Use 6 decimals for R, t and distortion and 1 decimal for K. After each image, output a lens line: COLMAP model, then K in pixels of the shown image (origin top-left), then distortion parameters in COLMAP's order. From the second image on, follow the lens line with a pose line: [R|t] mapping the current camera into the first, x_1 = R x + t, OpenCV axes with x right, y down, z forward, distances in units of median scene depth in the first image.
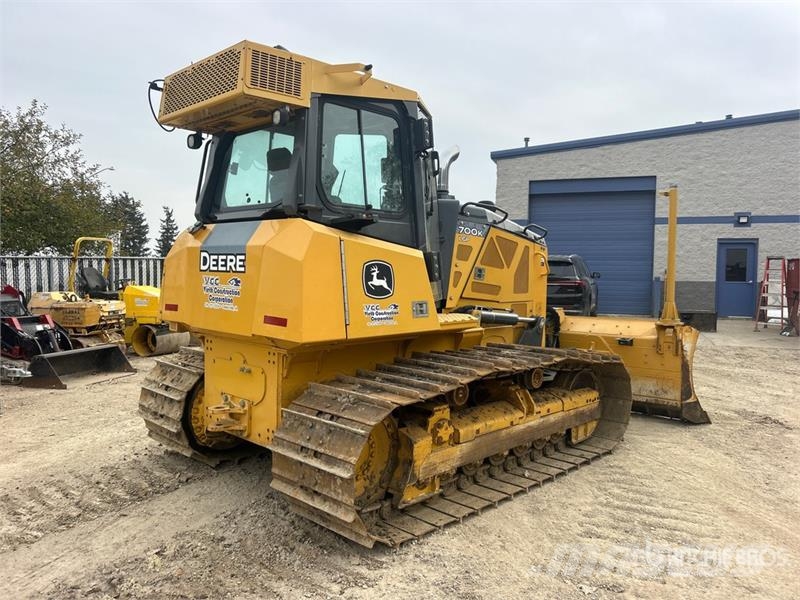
lens RADIAL K [[611.4, 0, 404.4], [0, 611.4, 297.5], [0, 0, 1]] dist [0.005085, -0.004032]
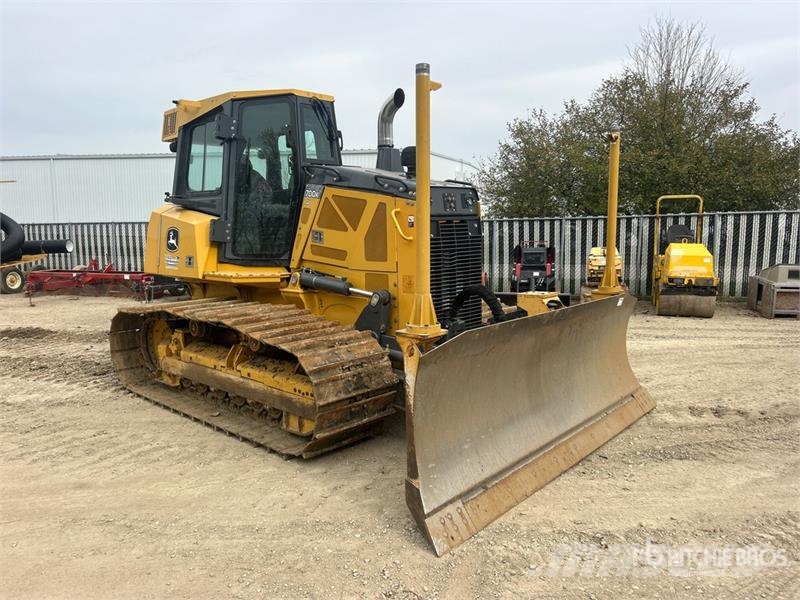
lens RADIAL K [[588.1, 0, 400.3], [0, 588.1, 315.6], [0, 0, 1]] dist [0.002292, -0.005723]
pose [[0.044103, 0.144976, -0.988452, 0.690847], [-0.036787, 0.988979, 0.143412, -0.034321], [0.998349, 0.030037, 0.048950, 0.697374]]
